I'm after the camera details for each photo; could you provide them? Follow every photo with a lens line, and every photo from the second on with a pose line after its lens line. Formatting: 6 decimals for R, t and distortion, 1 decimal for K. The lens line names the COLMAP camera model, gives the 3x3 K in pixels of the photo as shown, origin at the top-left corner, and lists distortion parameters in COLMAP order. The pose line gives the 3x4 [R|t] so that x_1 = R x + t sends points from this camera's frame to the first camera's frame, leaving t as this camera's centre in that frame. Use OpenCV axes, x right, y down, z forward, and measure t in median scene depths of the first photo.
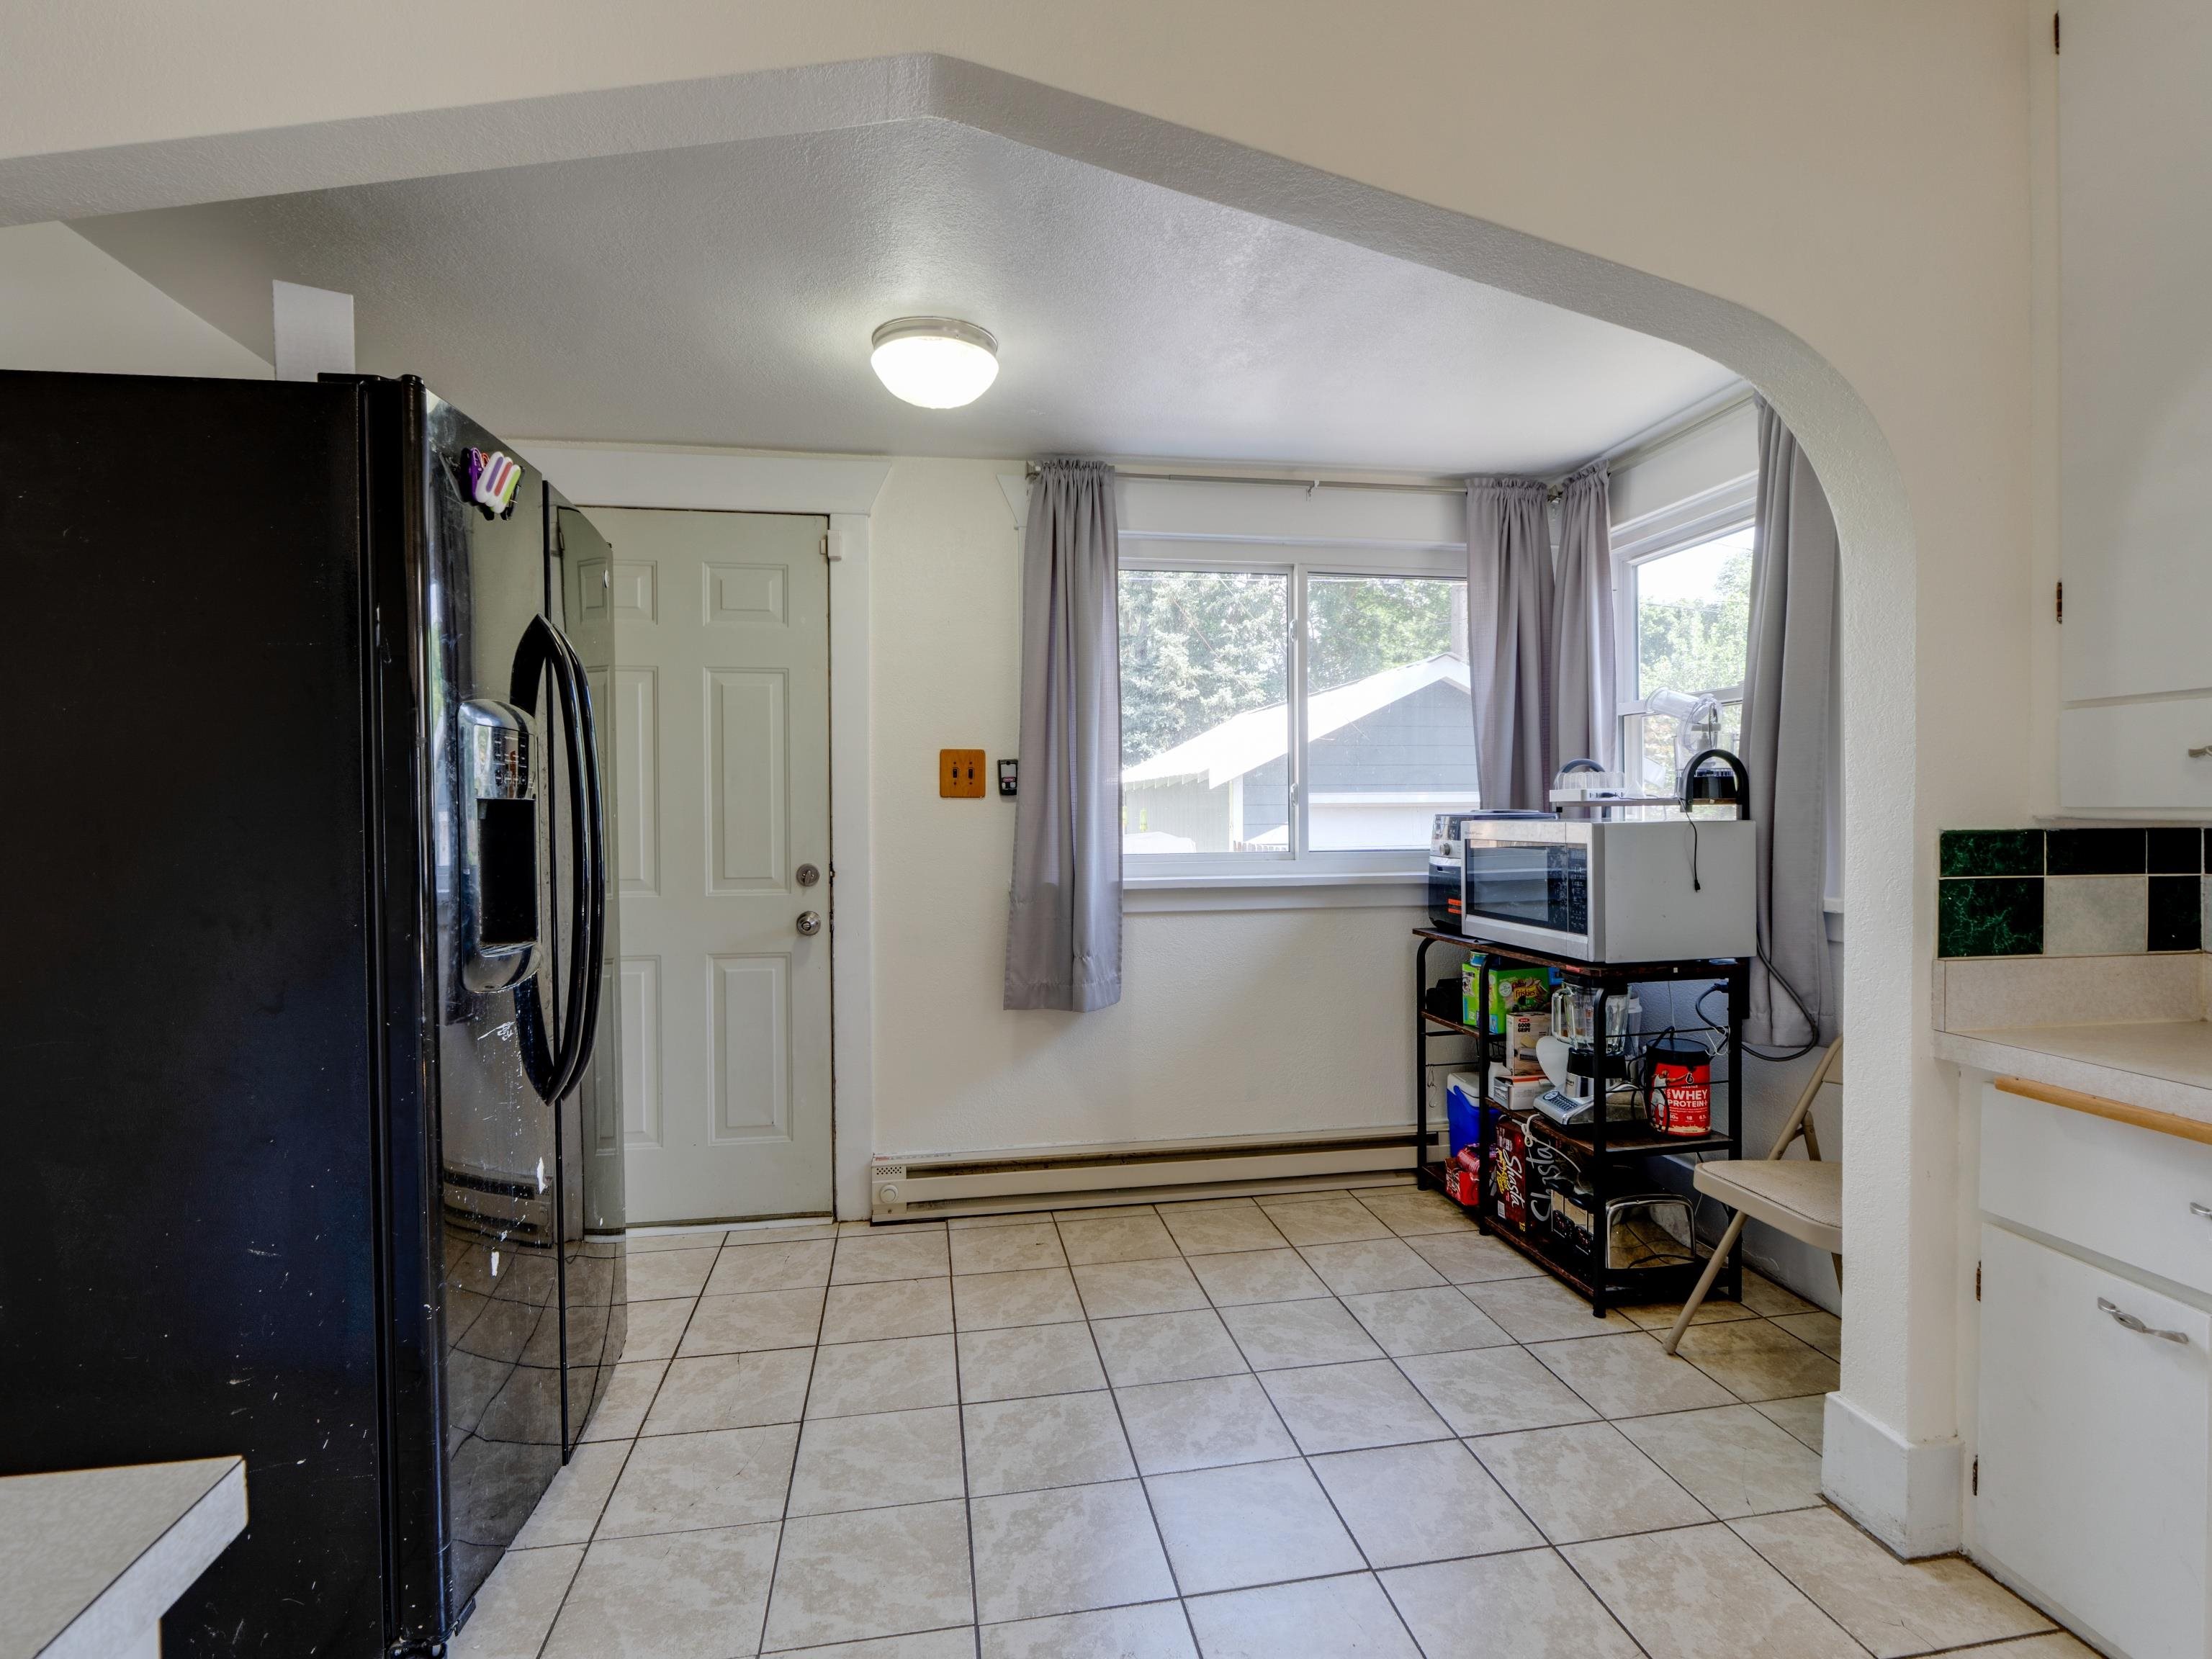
lens RADIAL K [[1078.3, 0, 1103.2], [0, 1078.3, 820.0], [0, 0, 1]] dist [0.002858, 0.000280]
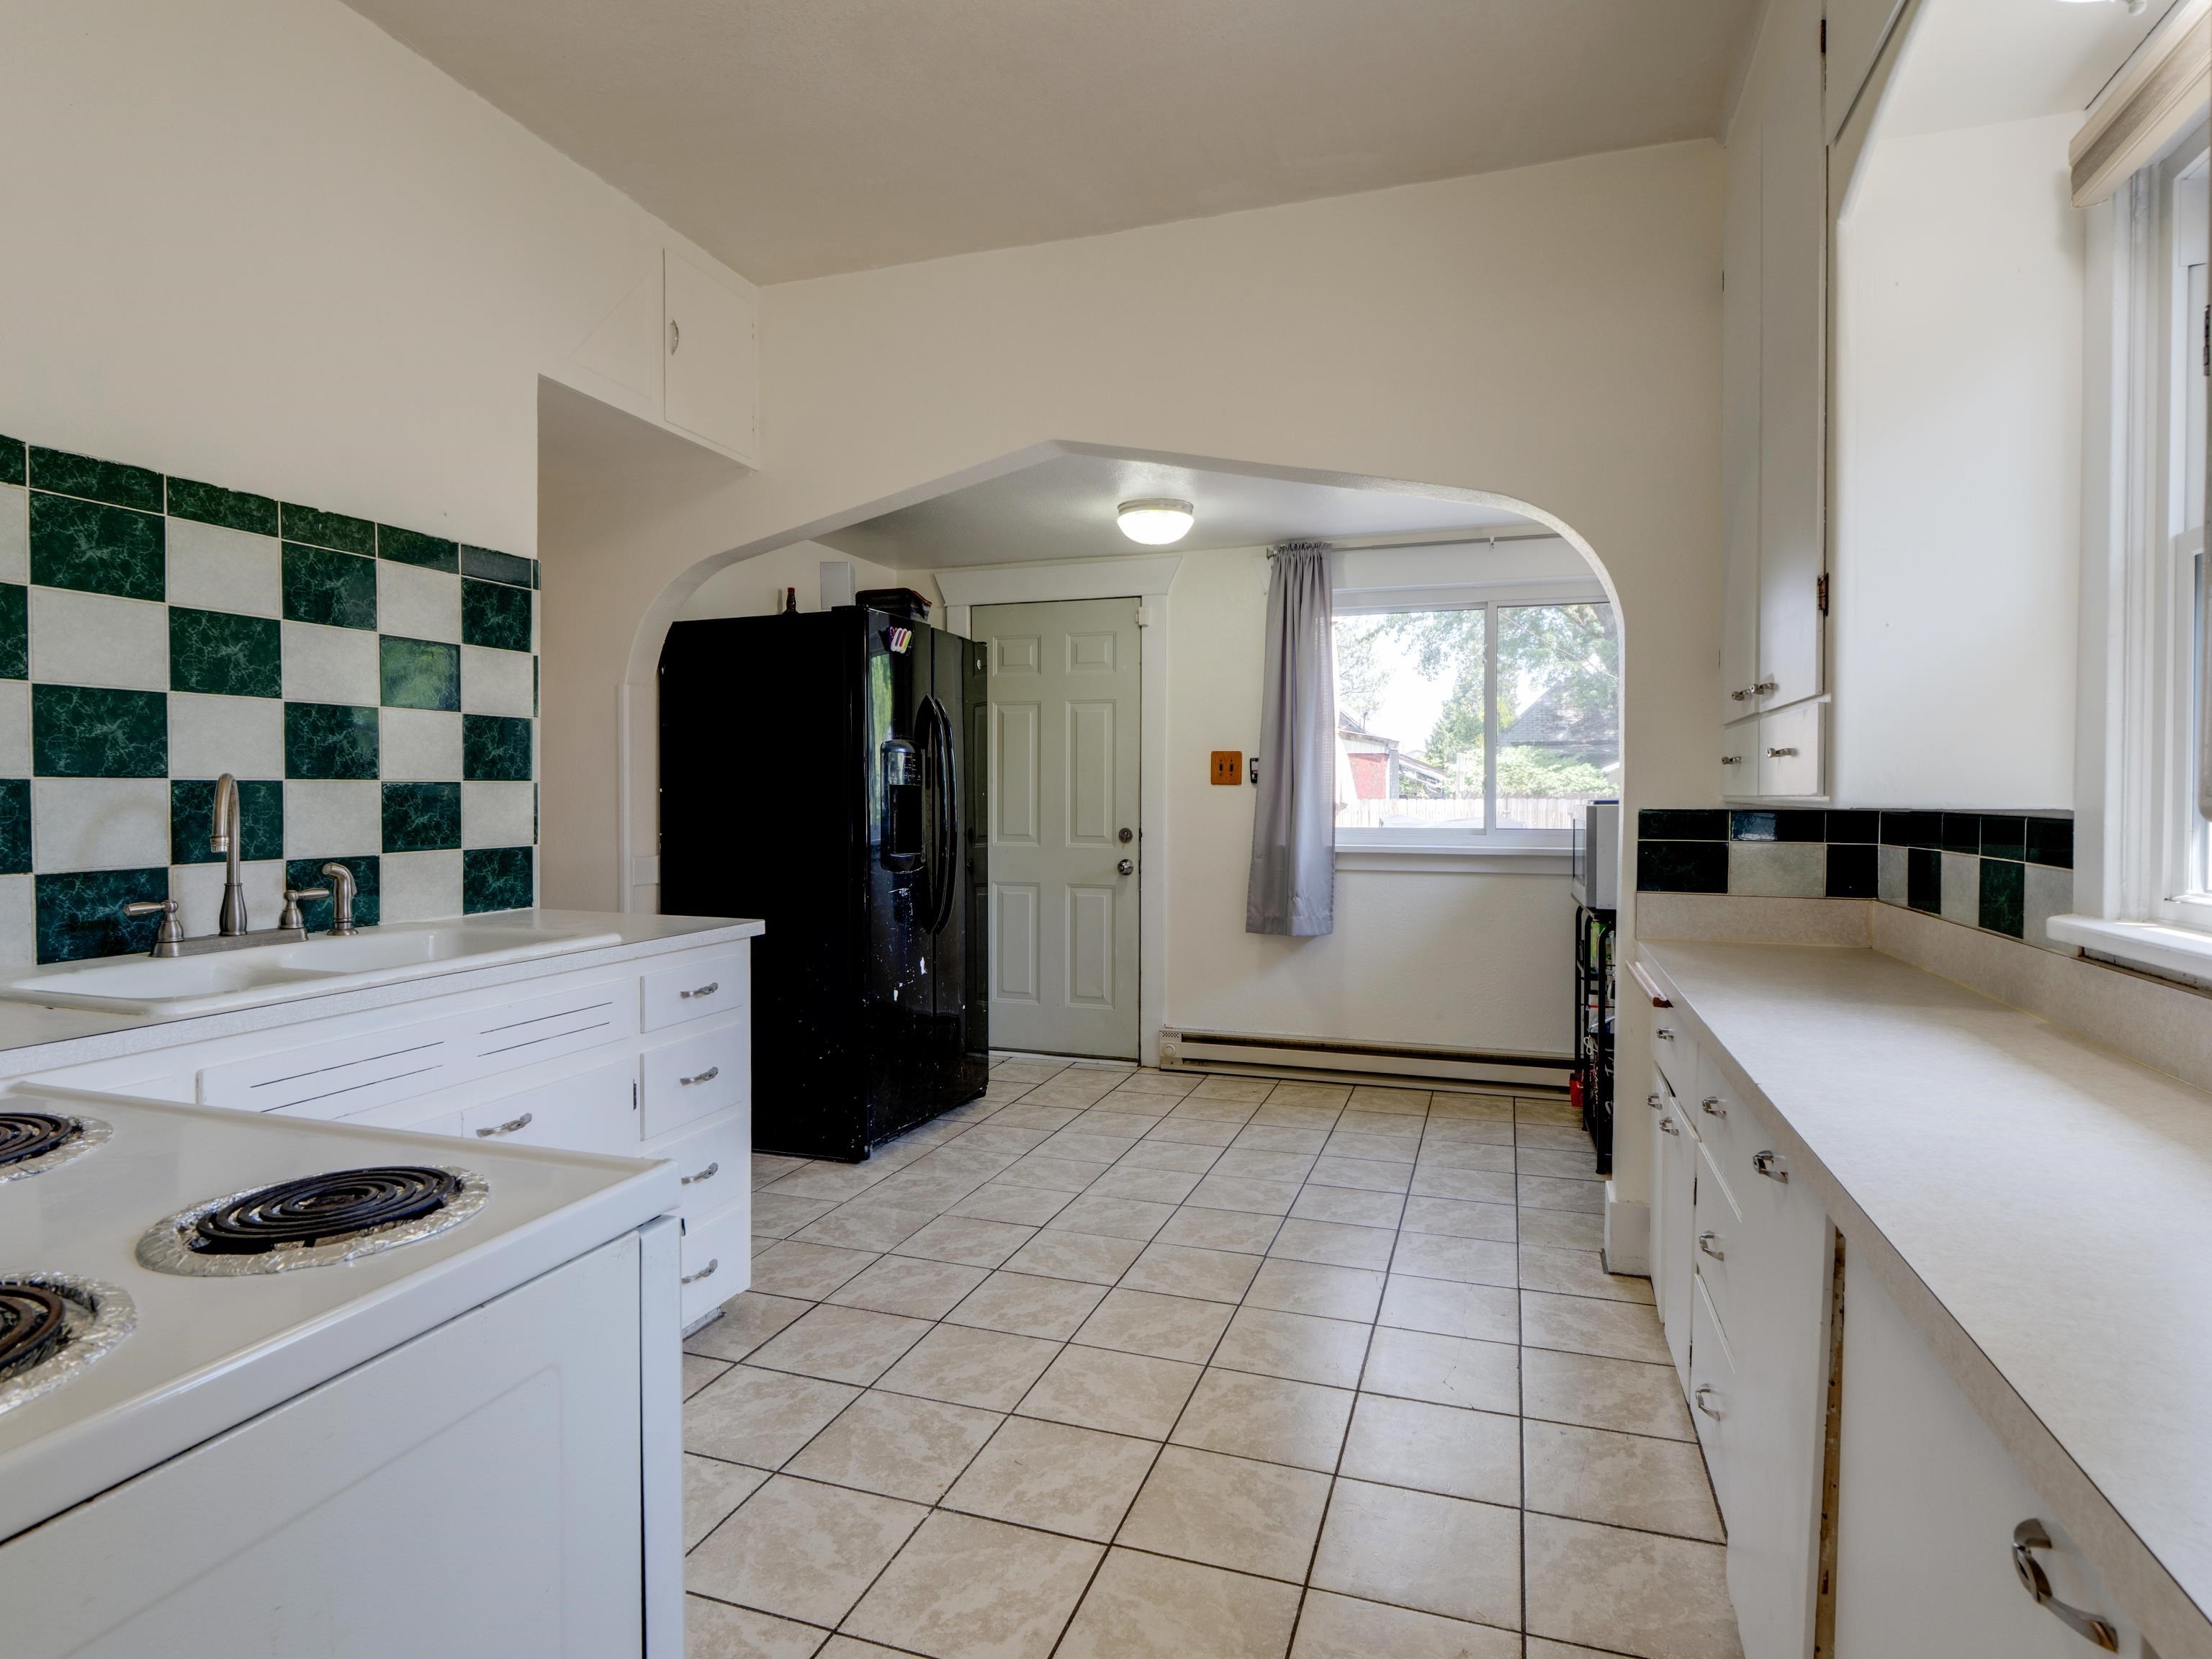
lens RADIAL K [[1185.0, 0, 1115.1], [0, 1185.0, 820.5], [0, 0, 1]] dist [0.006922, 0.002178]
pose [[0.880106, 0.019502, -0.474377, 0.503618], [-0.014485, 0.999794, 0.014229, 0.006736], [0.474557, -0.005652, 0.880207, -0.474276]]
